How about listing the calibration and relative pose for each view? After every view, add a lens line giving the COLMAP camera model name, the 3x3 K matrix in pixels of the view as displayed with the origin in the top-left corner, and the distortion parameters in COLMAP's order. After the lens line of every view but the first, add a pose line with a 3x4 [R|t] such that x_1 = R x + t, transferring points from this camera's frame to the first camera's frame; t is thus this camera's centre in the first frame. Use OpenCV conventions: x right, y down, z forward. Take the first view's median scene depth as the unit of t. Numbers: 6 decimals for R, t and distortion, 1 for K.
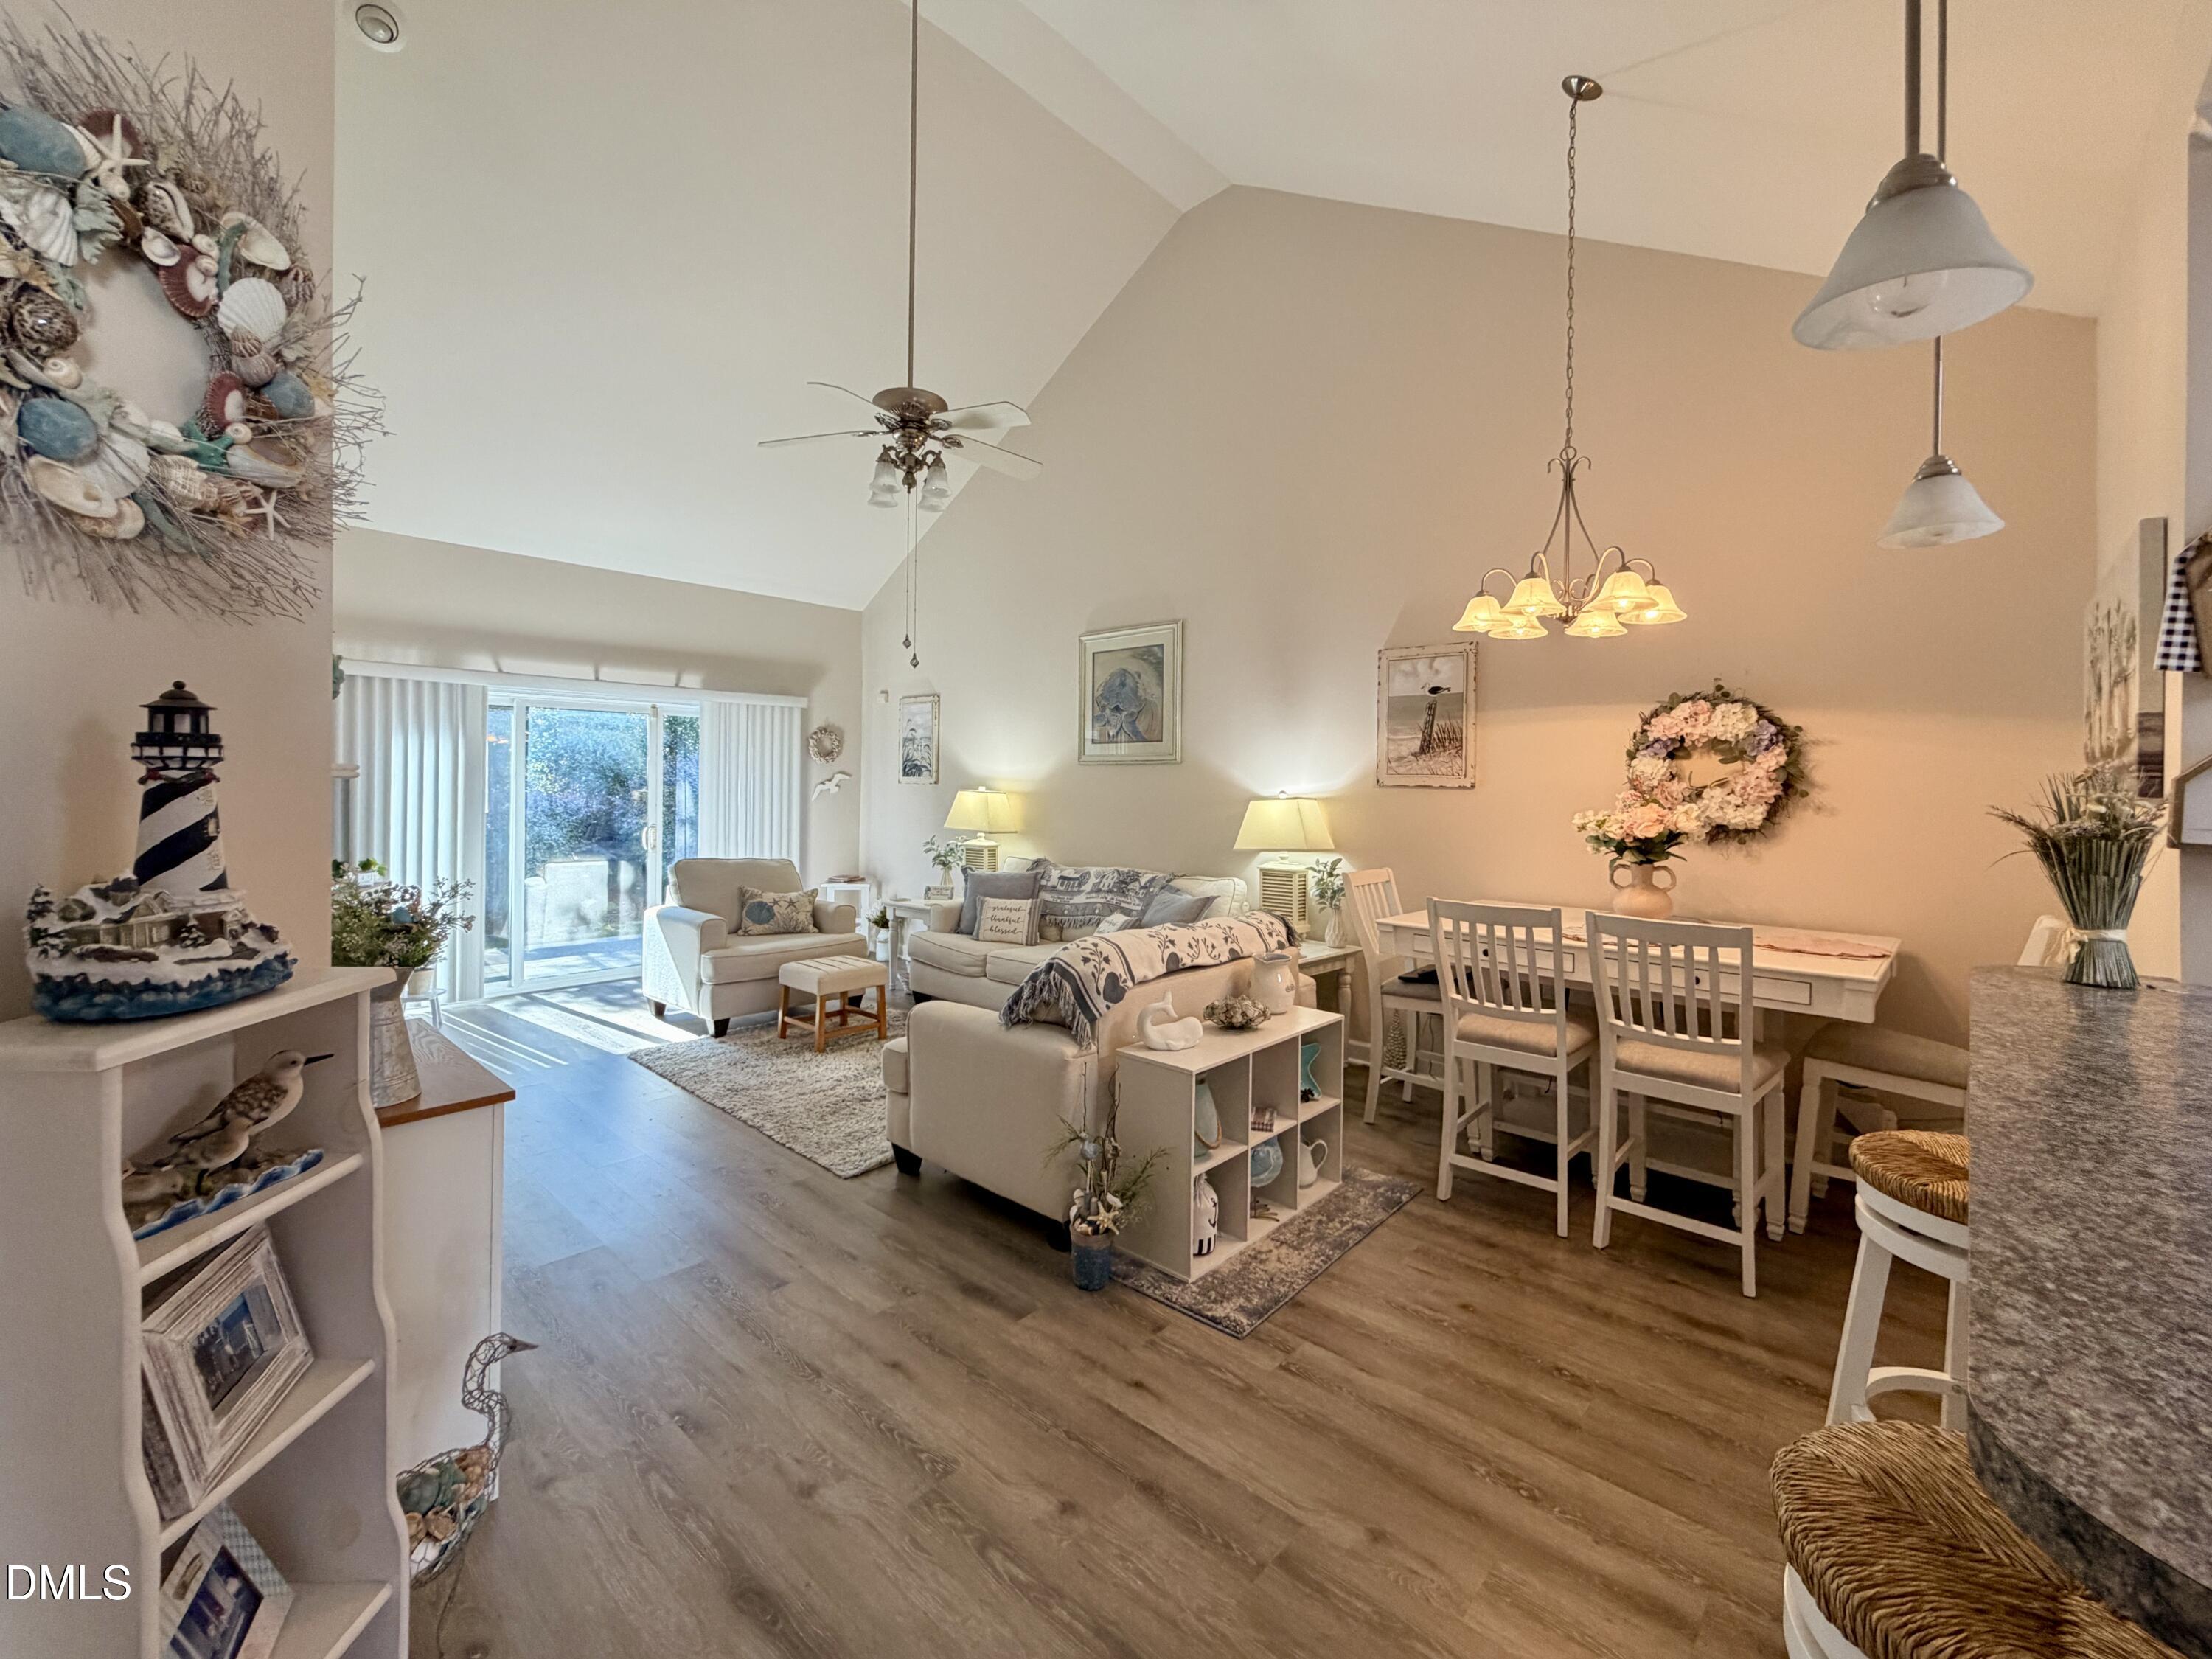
lens RADIAL K [[902.9, 0, 1117.7], [0, 902.9, 785.6], [0, 0, 1]] dist [-0.001482, 0.000932]
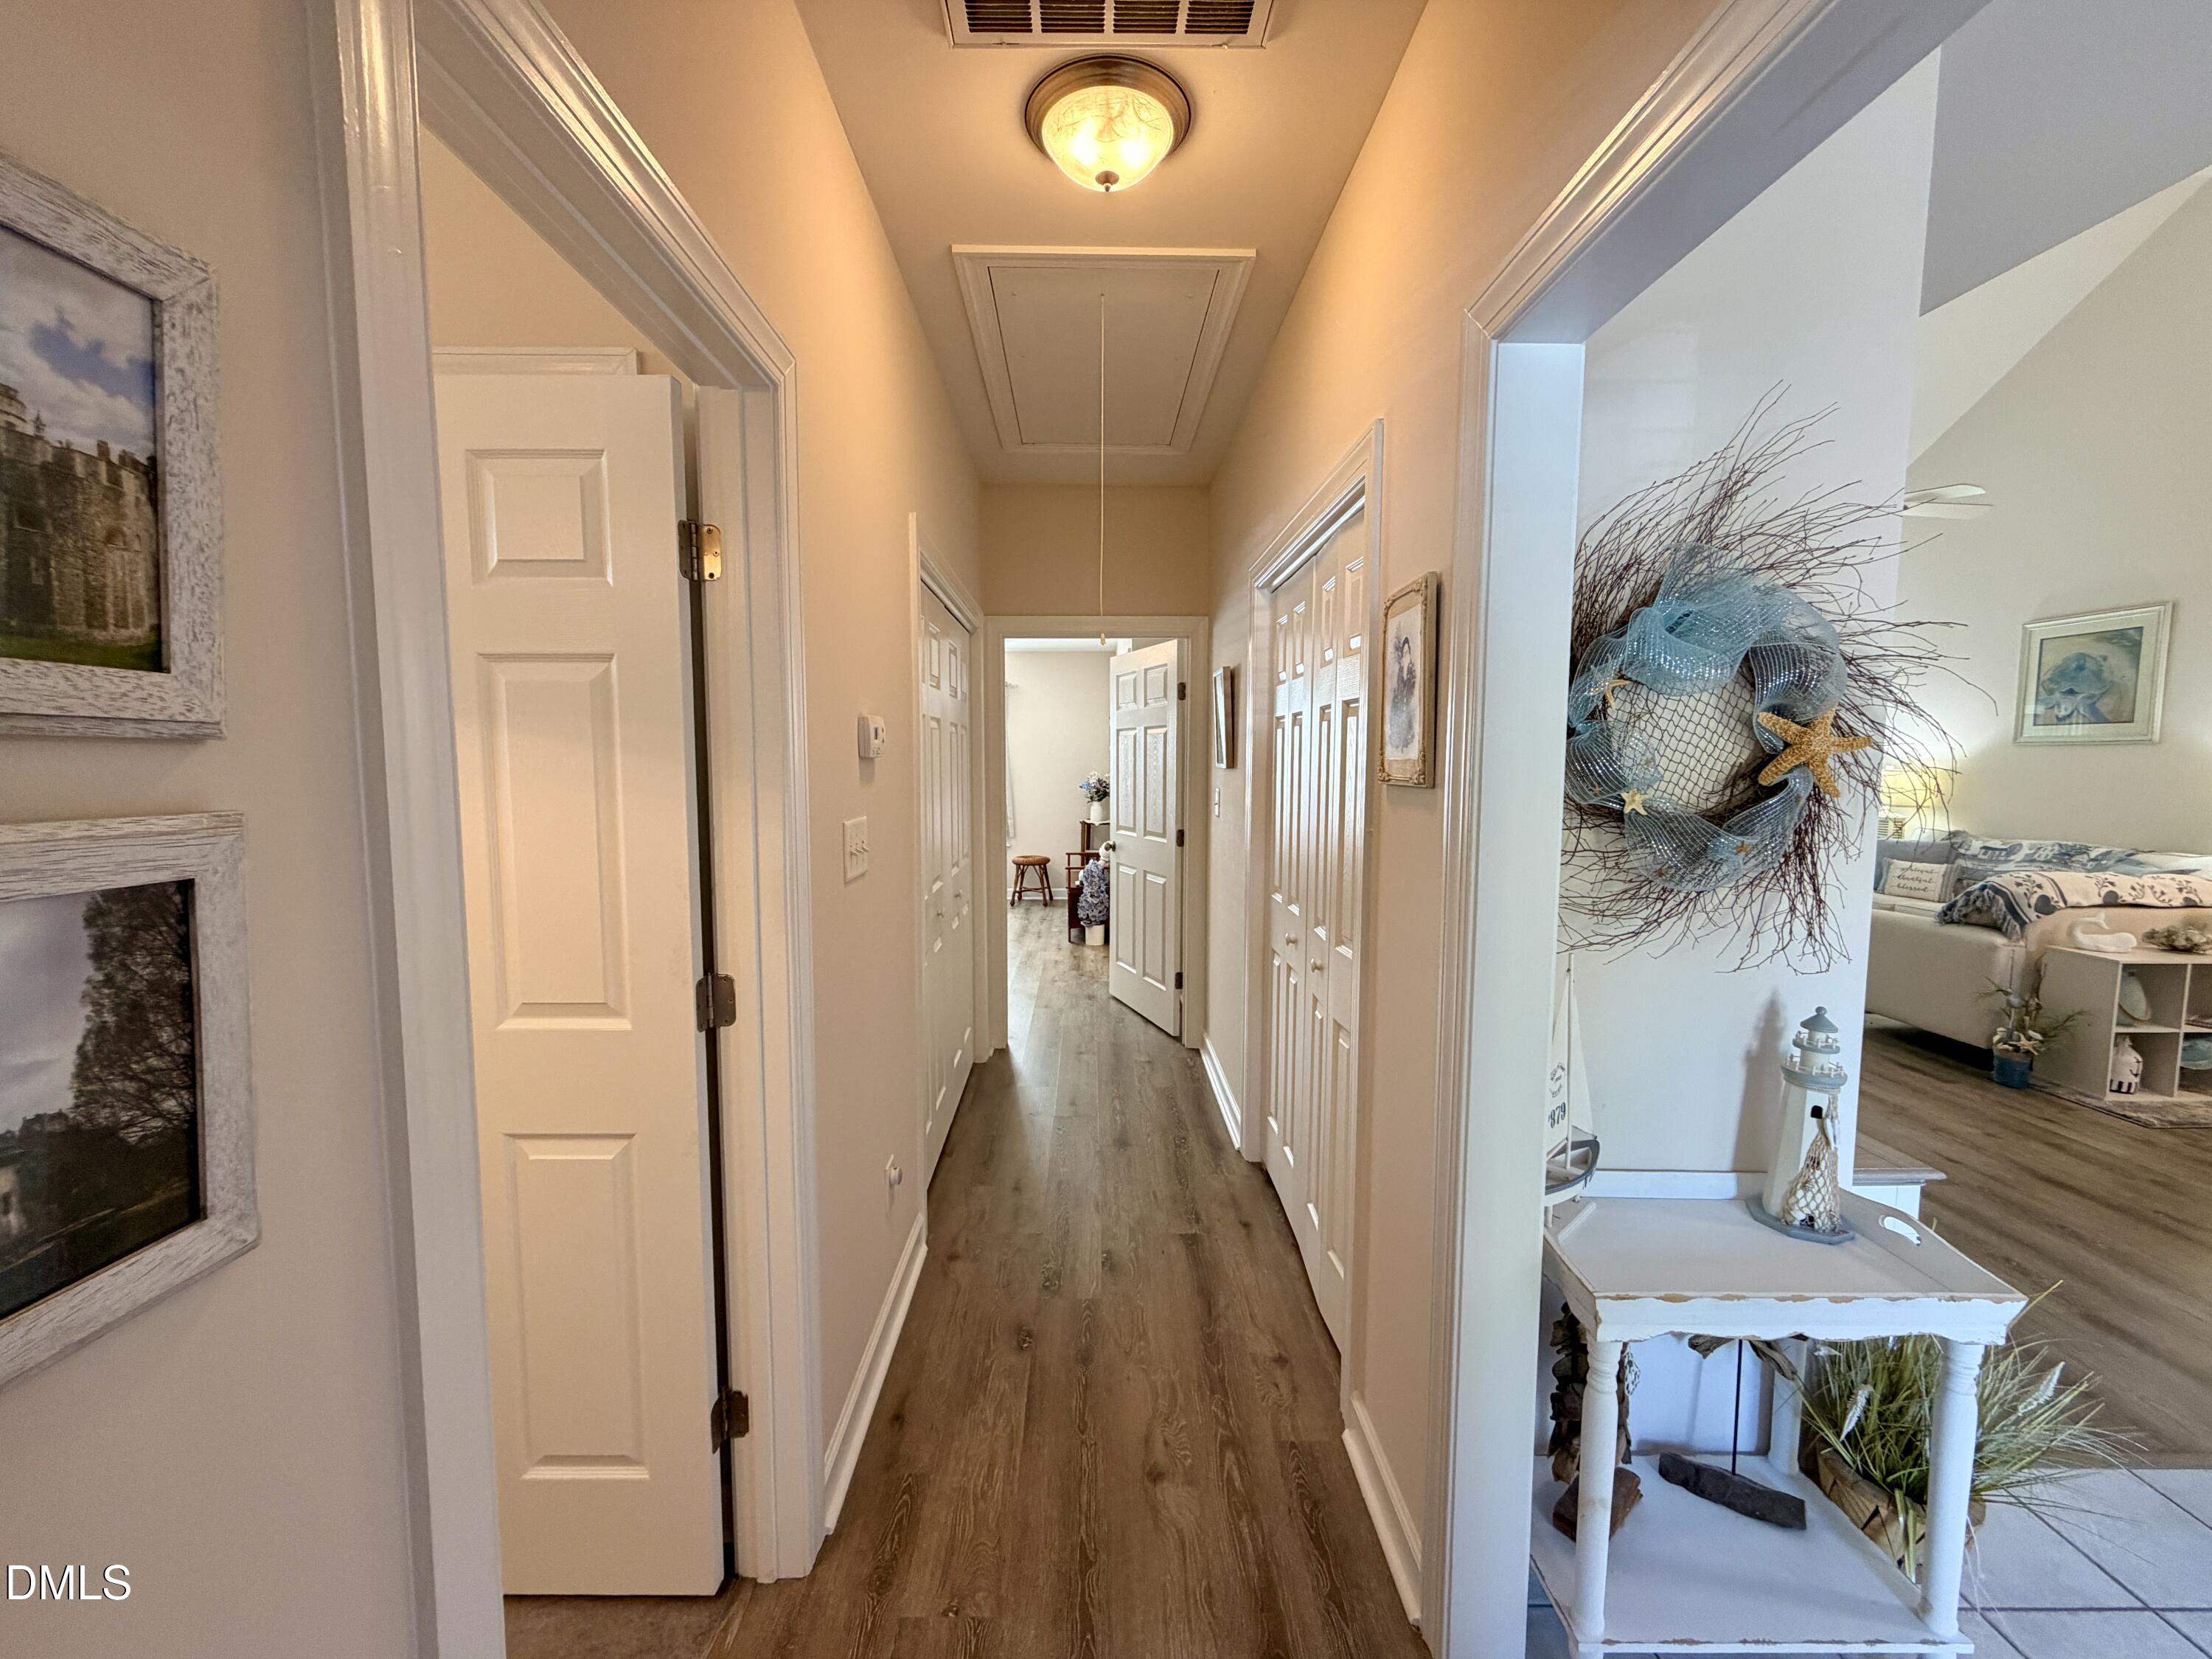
lens RADIAL K [[902.9, 0, 1071.2], [0, 902.9, 817.1], [0, 0, 1]] dist [-0.001482, 0.000932]
pose [[0.666870, 0.049350, -0.743538, 0.018510], [0.001653, 0.997704, 0.067702, -0.020069], [0.745172, -0.046378, 0.665257, -0.906097]]
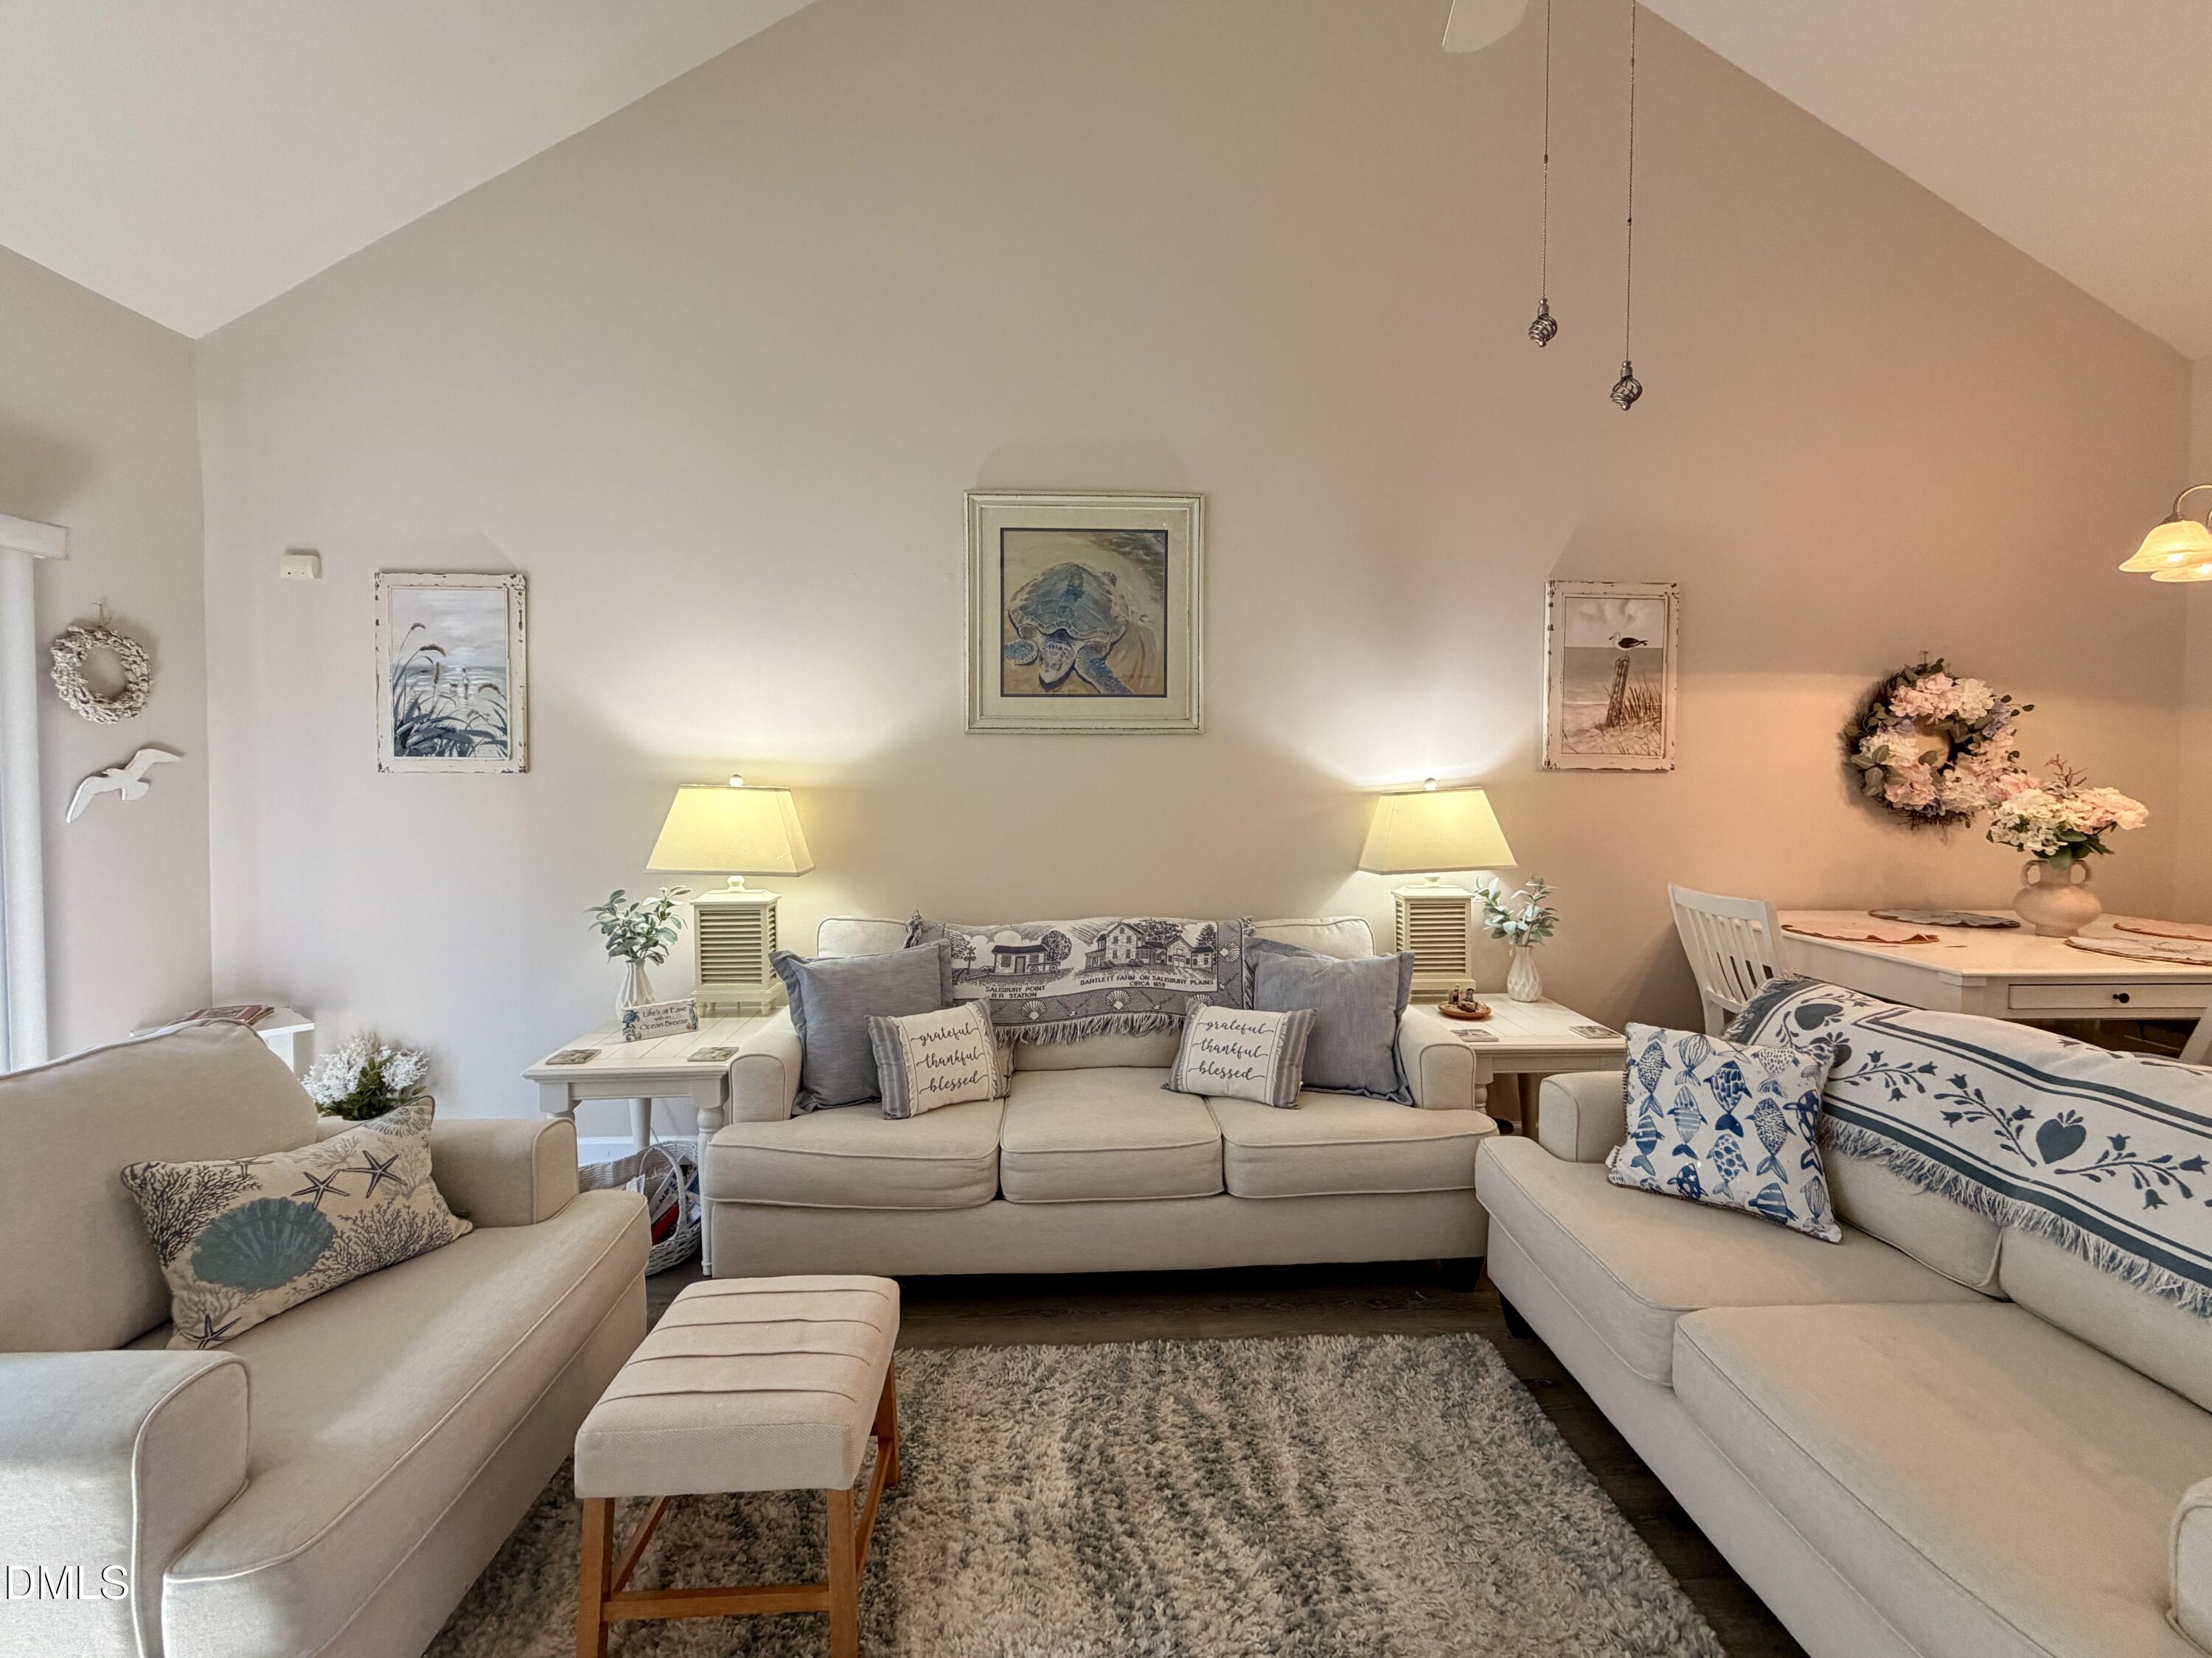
lens RADIAL K [[902.8, 0, 1116.4], [0, 902.8, 791.7], [0, 0, 1]] dist [-0.001482, 0.000932]
pose [[0.714747, -0.026870, 0.698867, -0.596990], [0.006610, 0.999477, 0.031667, -0.008831], [-0.699352, -0.018014, 0.714550, 0.924368]]
